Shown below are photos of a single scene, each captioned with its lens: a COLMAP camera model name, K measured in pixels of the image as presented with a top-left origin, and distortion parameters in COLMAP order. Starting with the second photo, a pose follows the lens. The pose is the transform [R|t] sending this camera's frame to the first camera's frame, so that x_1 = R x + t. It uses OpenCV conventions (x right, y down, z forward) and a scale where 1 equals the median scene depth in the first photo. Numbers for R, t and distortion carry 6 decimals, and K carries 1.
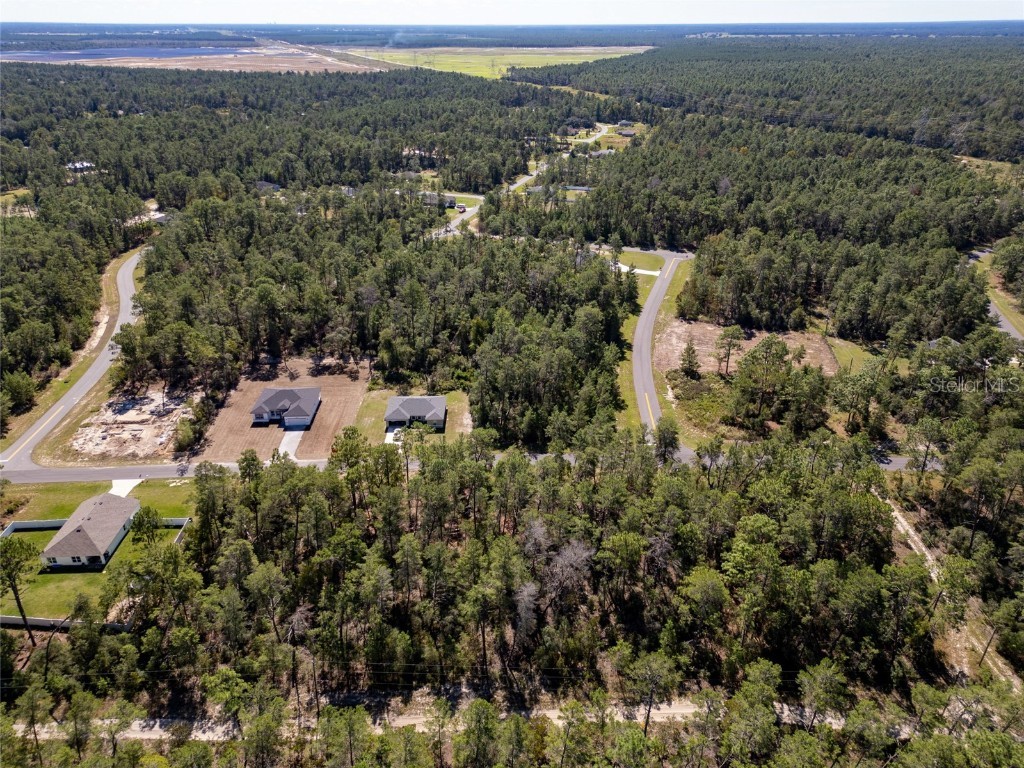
lens RADIAL K [[714.6, 0, 510.8], [0, 714.6, 385.3], [0, 0, 1]] dist [0.047158, -0.034457]
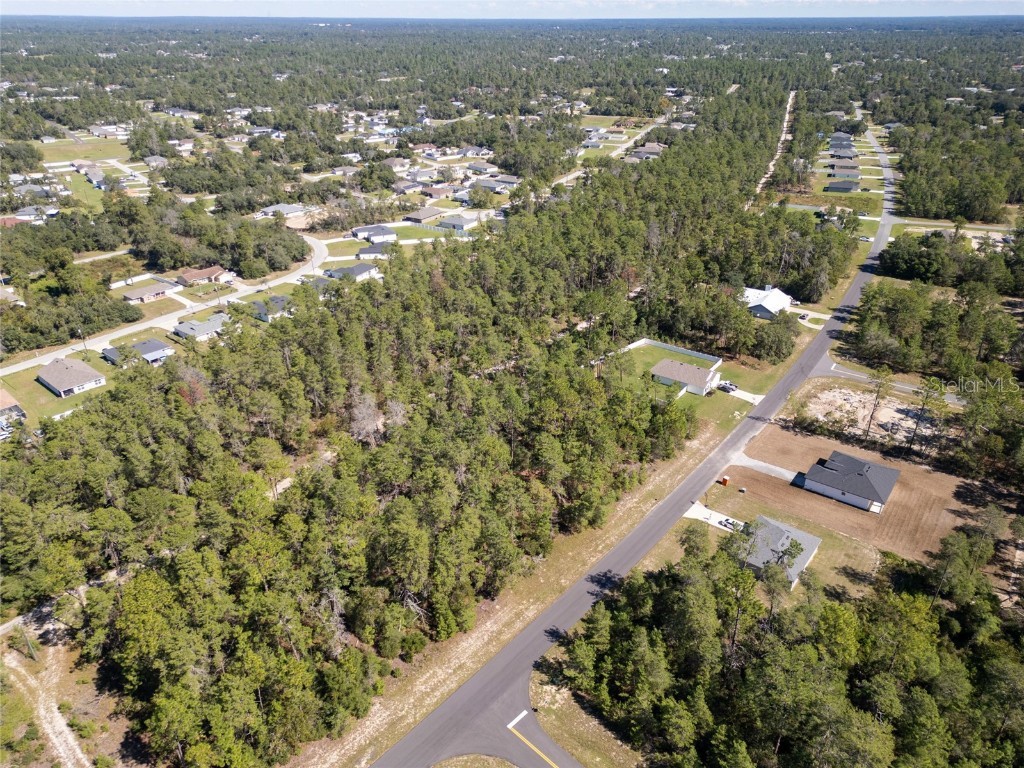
lens RADIAL K [[714.6, 0, 513.1], [0, 714.6, 382.2], [0, 0, 1]] dist [0.047158, -0.034457]
pose [[-0.635187, 0.348494, -0.689268, 0.479272], [-0.347770, 0.667787, 0.658116, -0.465755], [0.689633, 0.657733, -0.302974, 0.922329]]
